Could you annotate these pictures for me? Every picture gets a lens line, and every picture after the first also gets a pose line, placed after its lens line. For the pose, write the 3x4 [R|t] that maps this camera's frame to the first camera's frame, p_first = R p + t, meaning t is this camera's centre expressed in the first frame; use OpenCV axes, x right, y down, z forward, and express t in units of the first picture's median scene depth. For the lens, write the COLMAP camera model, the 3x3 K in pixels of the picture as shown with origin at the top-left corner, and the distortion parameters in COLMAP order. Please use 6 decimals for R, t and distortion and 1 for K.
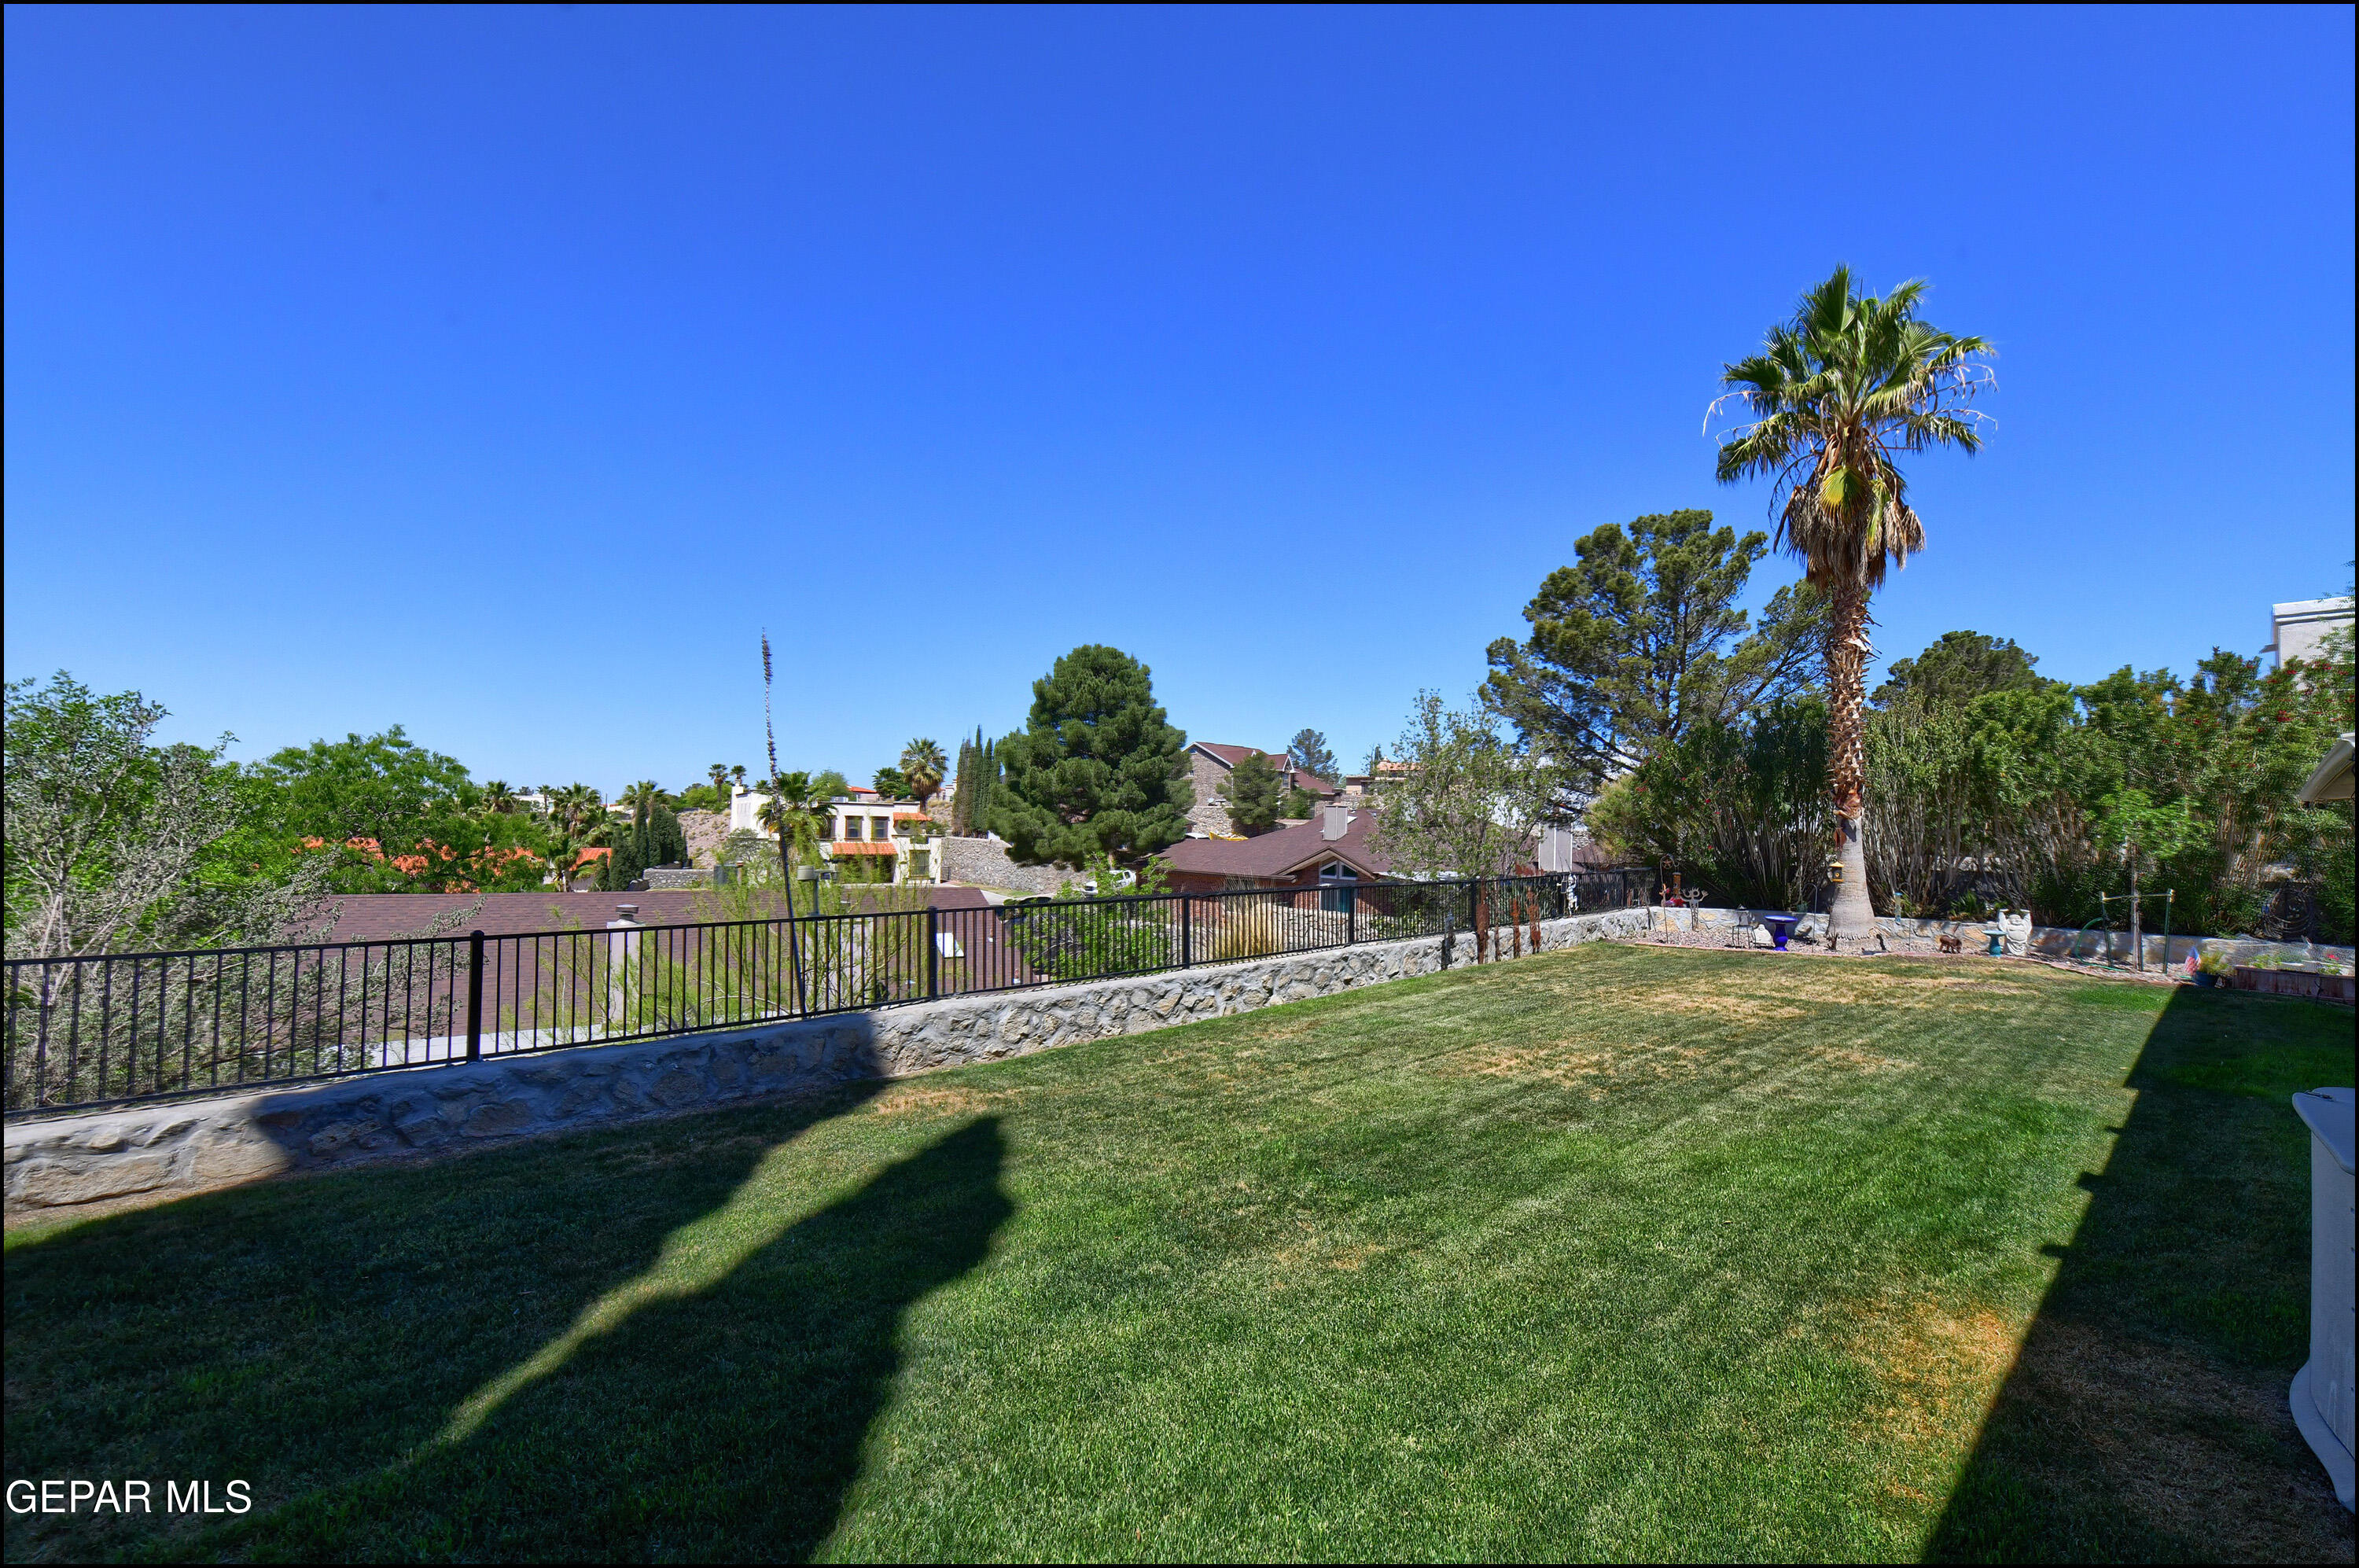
lens RADIAL K [[973.6, 0, 1184.1], [0, 973.6, 813.6], [0, 0, 1]] dist [-0.011197, -0.000274]
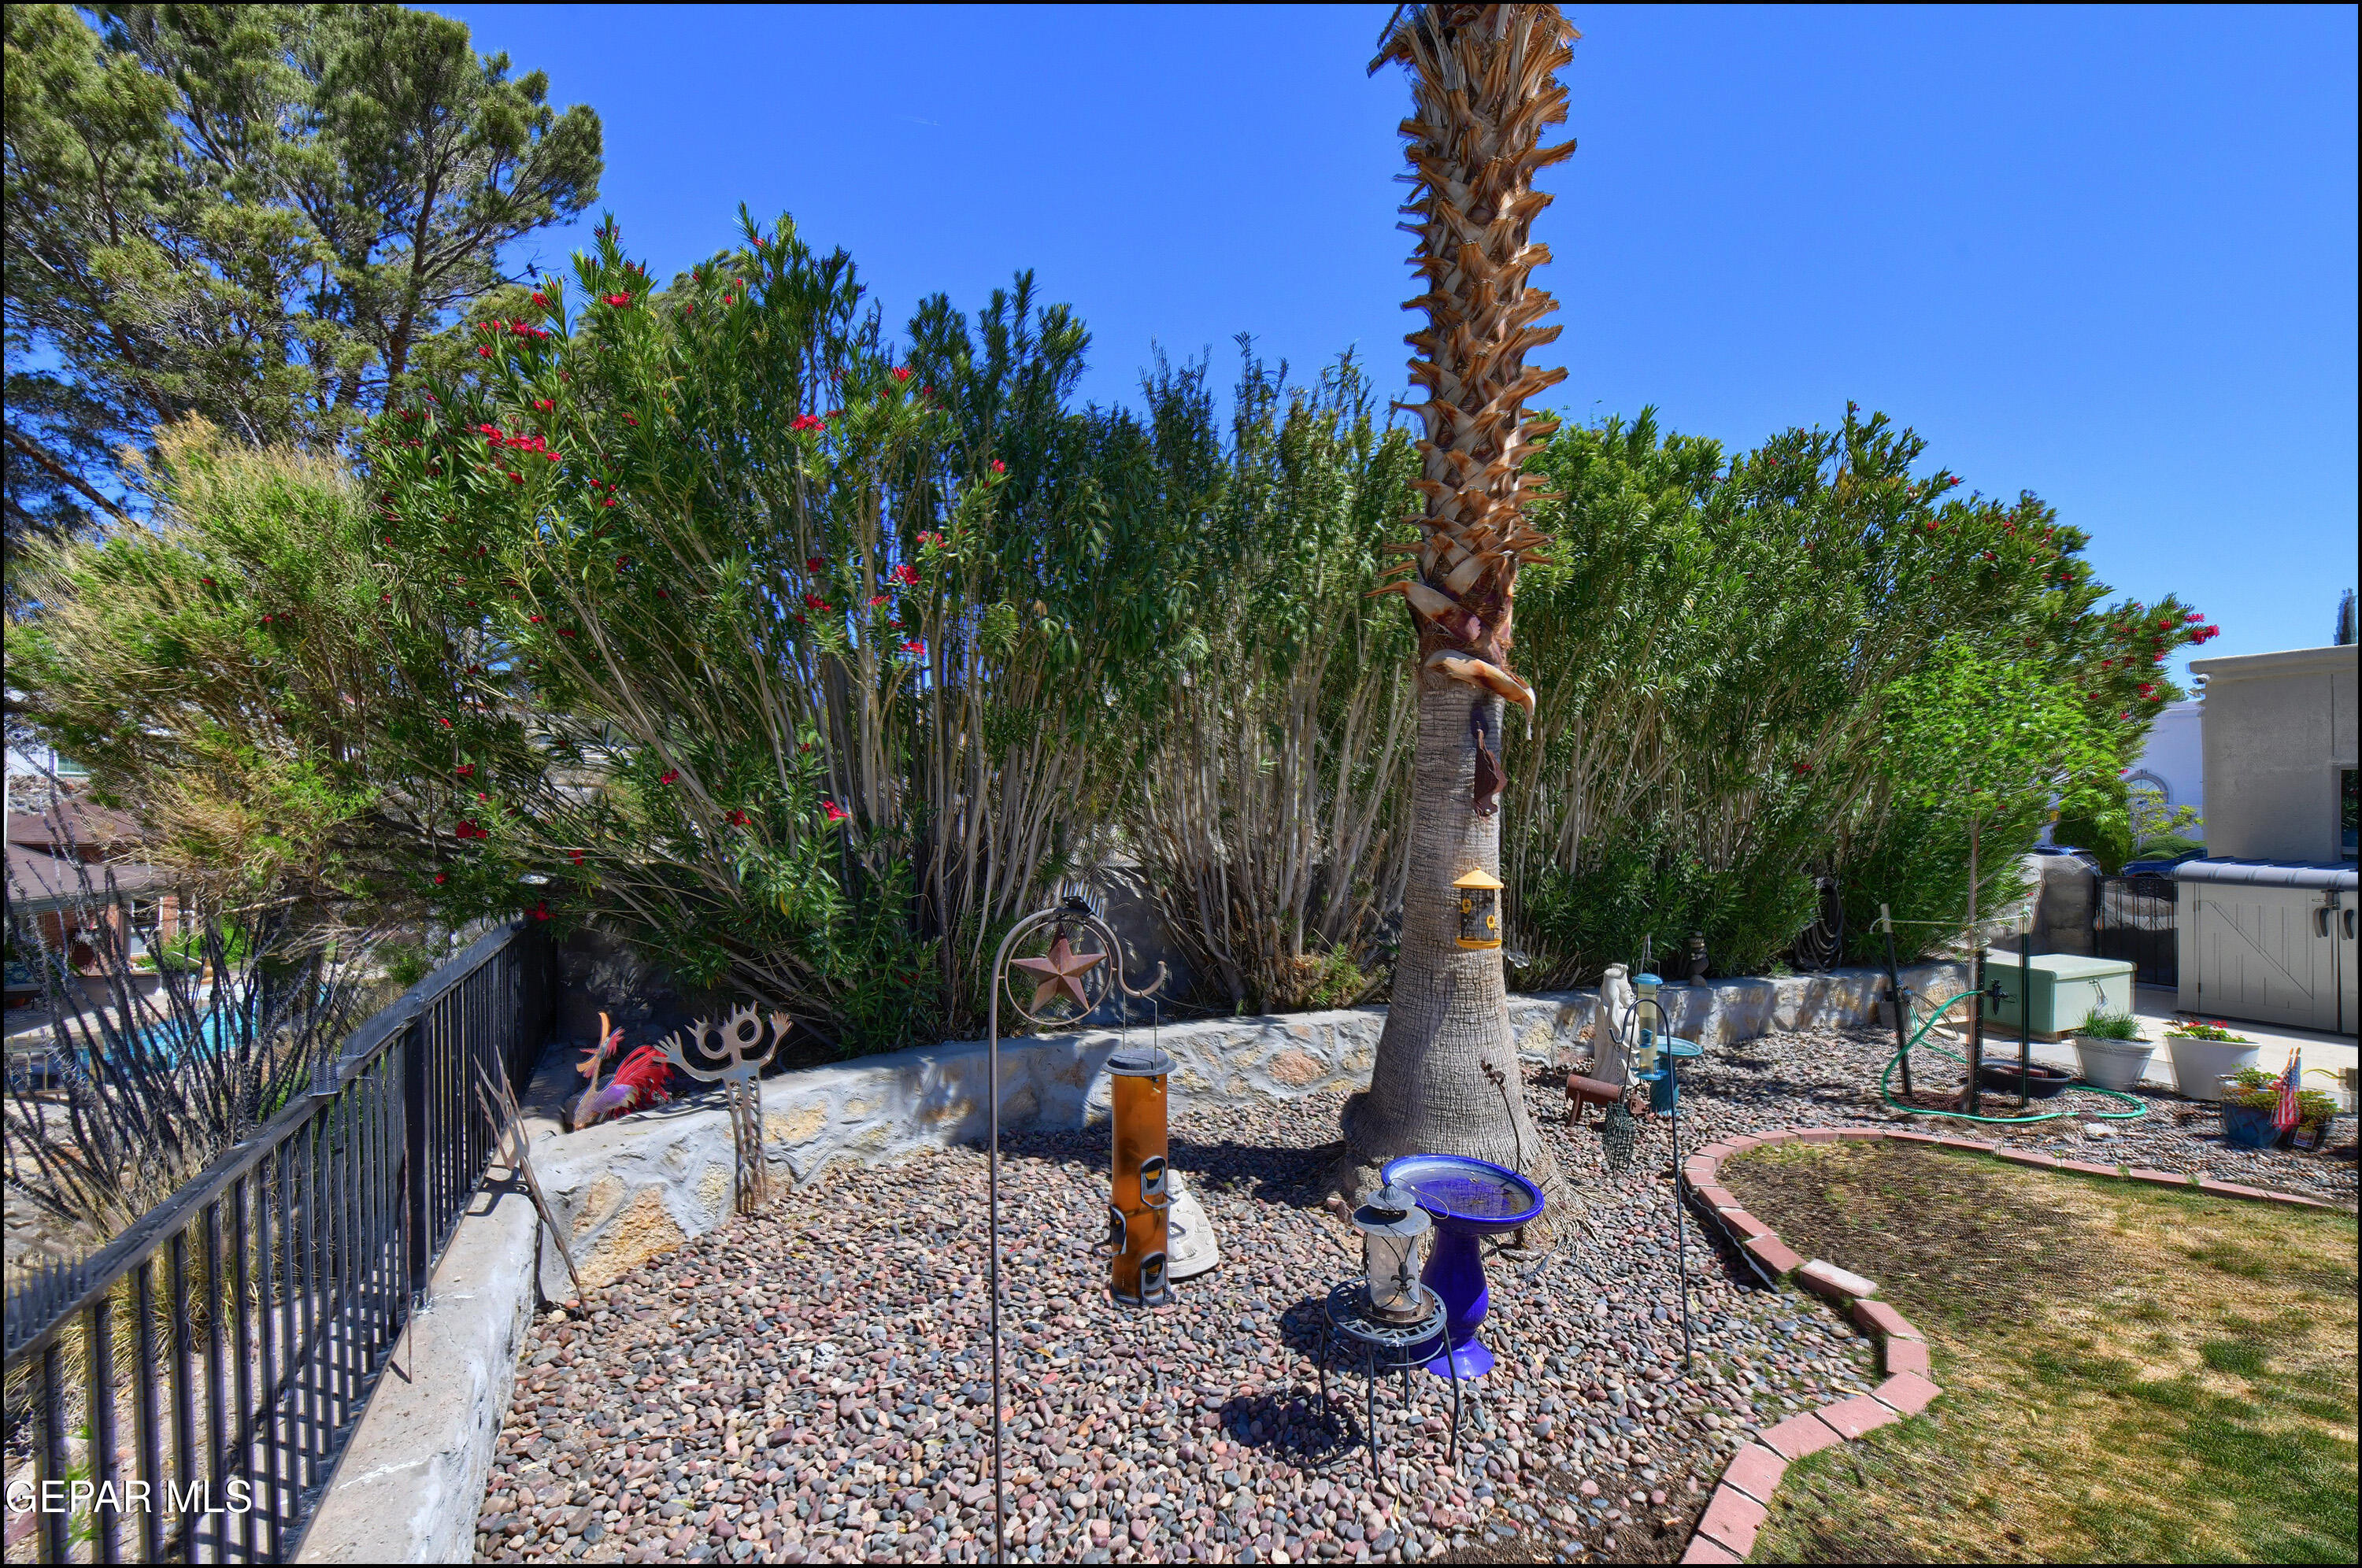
lens RADIAL K [[974.7, 0, 1185.6], [0, 974.7, 813.7], [0, 0, 1]] dist [-0.011197, -0.000274]
pose [[0.289542, -0.024664, 0.956848, 0.717177], [-0.029485, 0.998964, 0.034672, 0.050792], [-0.956711, -0.038251, 0.288515, 1.727842]]
